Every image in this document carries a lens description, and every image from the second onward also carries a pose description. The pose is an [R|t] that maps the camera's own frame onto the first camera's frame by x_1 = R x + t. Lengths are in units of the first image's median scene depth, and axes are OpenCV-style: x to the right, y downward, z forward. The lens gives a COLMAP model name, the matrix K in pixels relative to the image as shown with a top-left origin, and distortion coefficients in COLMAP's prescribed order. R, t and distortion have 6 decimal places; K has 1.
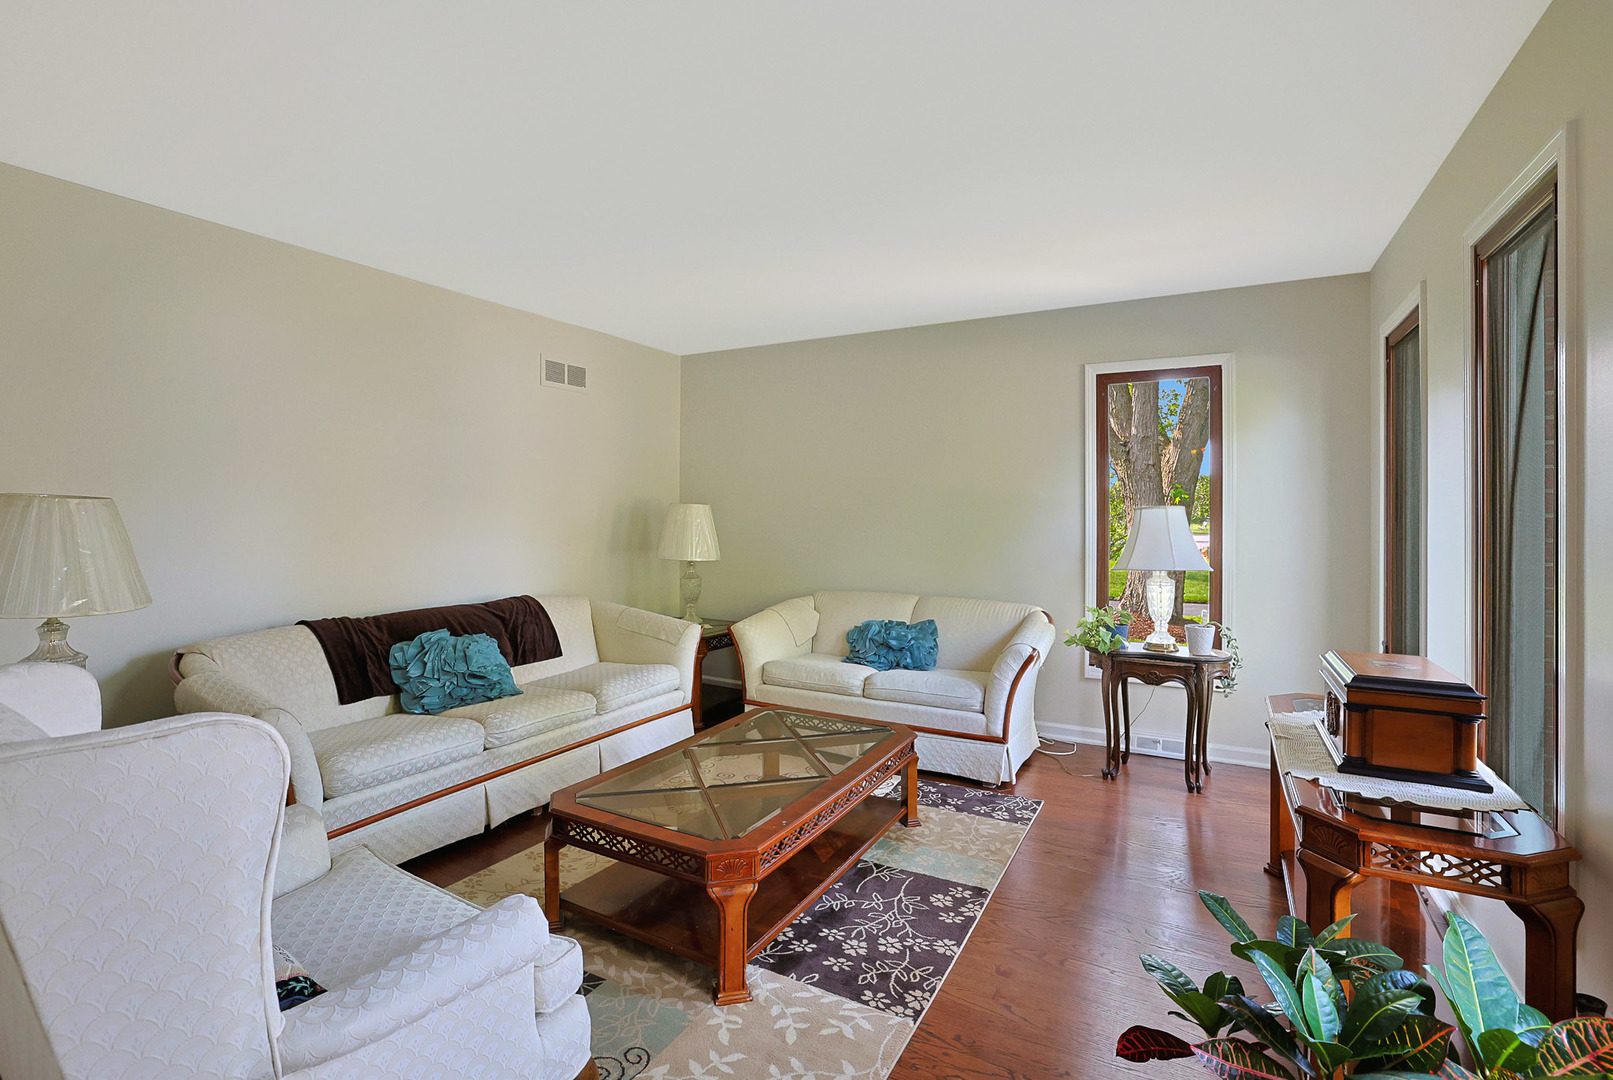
lens RADIAL K [[753.1, 0, 806.9], [0, 753.1, 527.8], [0, 0, 1]] dist [-0.042199, 0.014291]
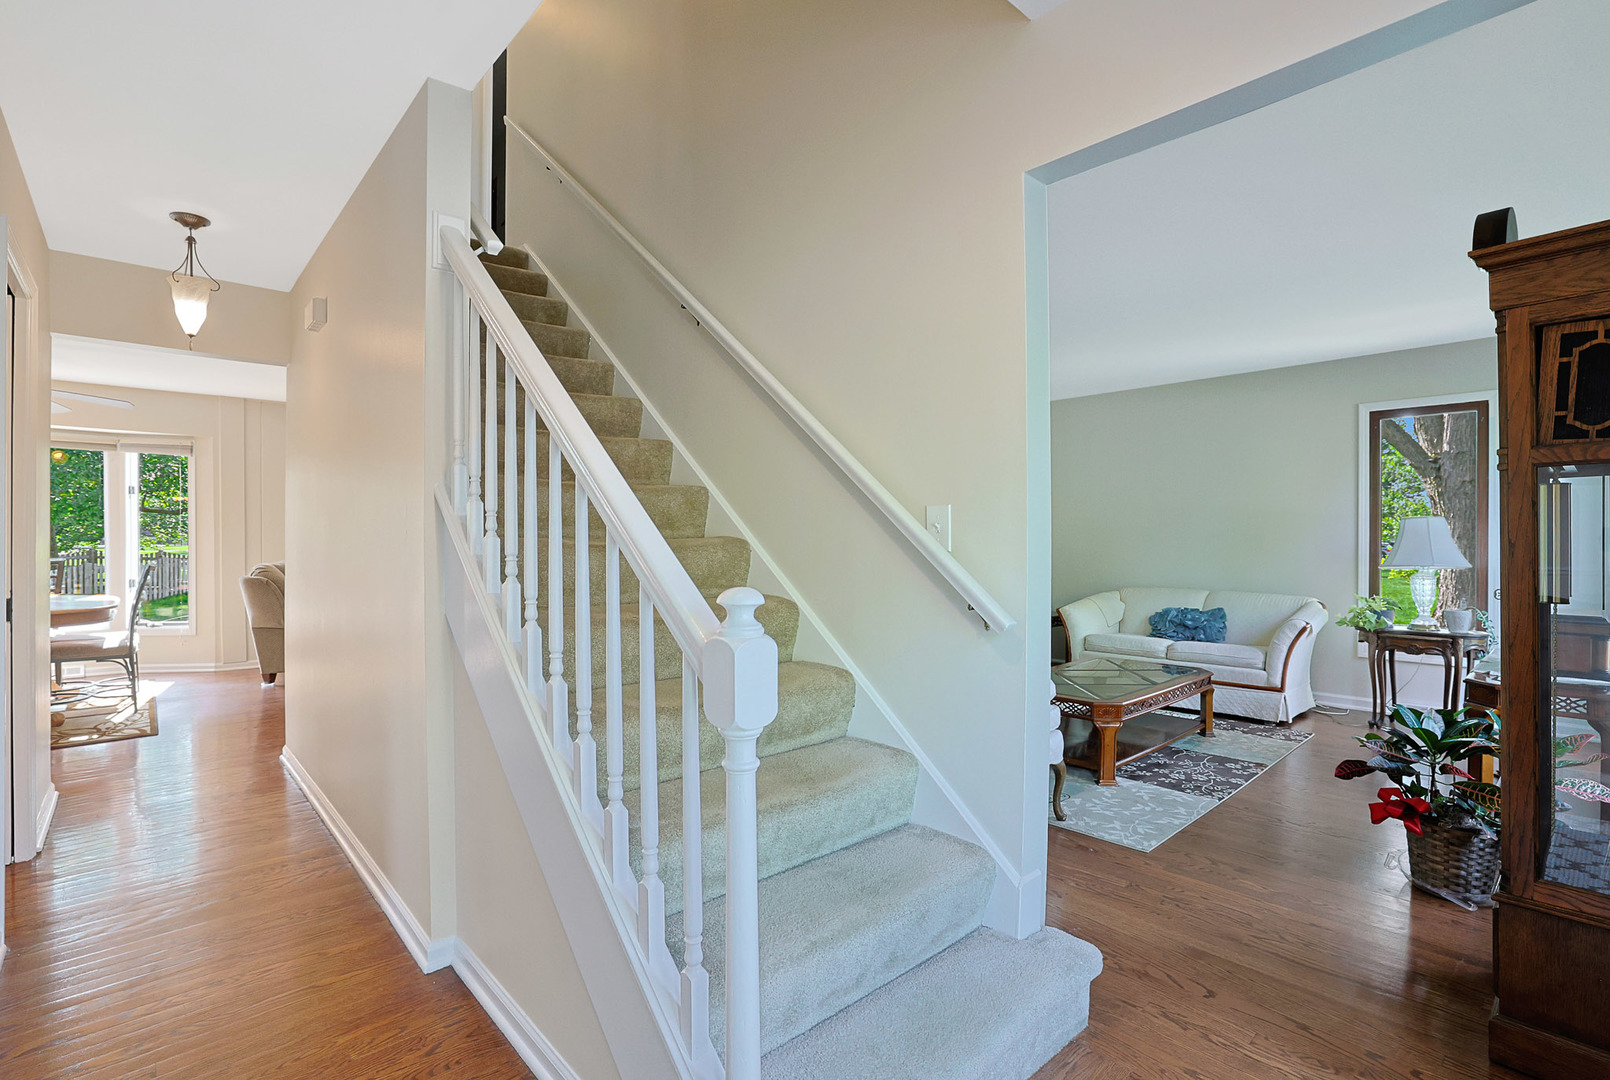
lens RADIAL K [[751.7, 0, 800.9], [0, 751.7, 554.4], [0, 0, 1]] dist [-0.042199, 0.014291]
pose [[0.944574, 0.002687, -0.328288, -0.116955], [-0.003191, 0.999994, -0.000996, 0.040779], [0.328284, 0.001988, 0.944577, -0.534309]]
